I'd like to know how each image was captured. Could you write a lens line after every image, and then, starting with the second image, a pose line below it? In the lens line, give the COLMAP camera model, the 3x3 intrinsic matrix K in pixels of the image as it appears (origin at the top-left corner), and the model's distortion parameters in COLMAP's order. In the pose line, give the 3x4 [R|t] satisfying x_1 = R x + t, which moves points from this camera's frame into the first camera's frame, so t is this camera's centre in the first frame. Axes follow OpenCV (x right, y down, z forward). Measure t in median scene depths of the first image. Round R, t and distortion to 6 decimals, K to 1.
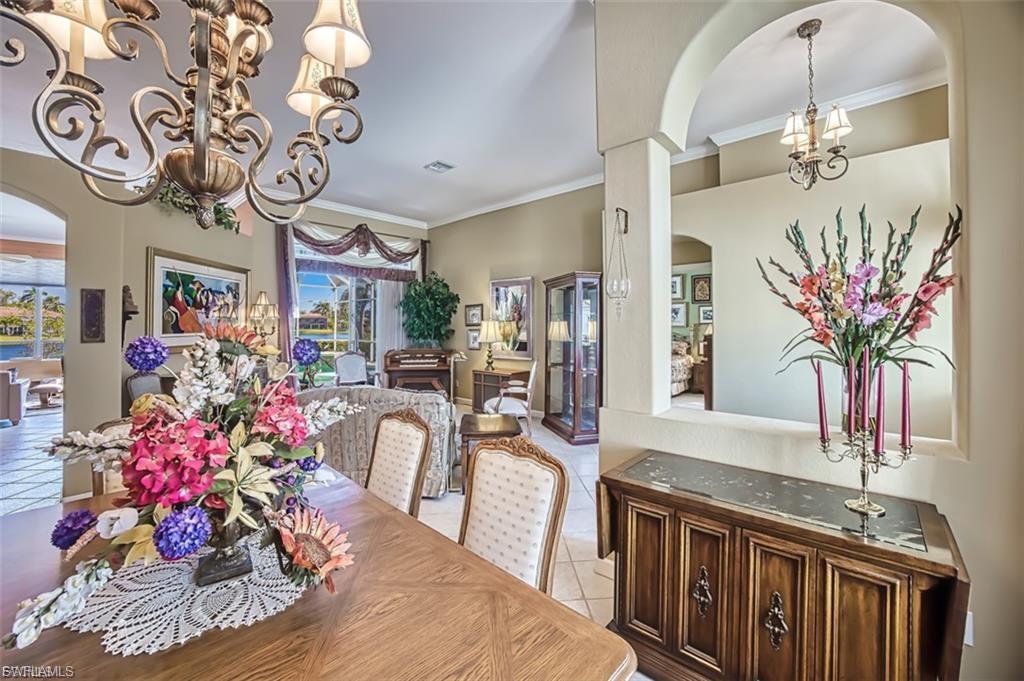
lens RADIAL K [[429.5, 0, 478.7], [0, 429.5, 329.8], [0, 0, 1]] dist [-0.043895, 0.013806]
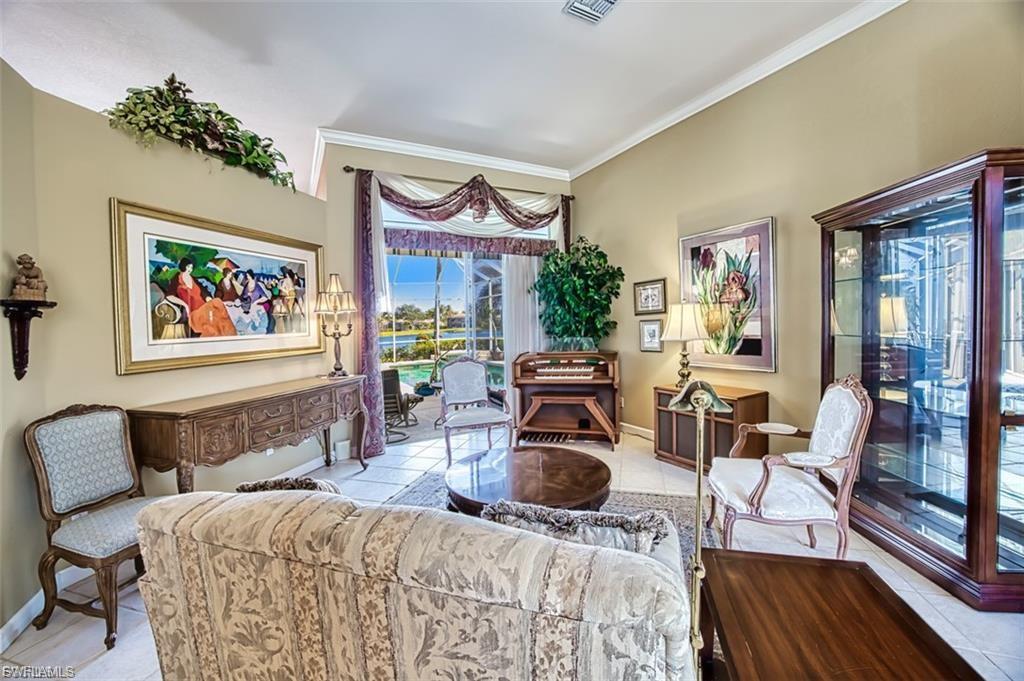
lens RADIAL K [[429.5, 0, 478.7], [0, 429.5, 329.8], [0, 0, 1]] dist [-0.043895, 0.013806]
pose [[0.946316, -0.024864, -0.322286, -0.049257], [0.028108, 0.999590, 0.005415, 0.003266], [0.322019, -0.014183, 0.946627, 0.332199]]
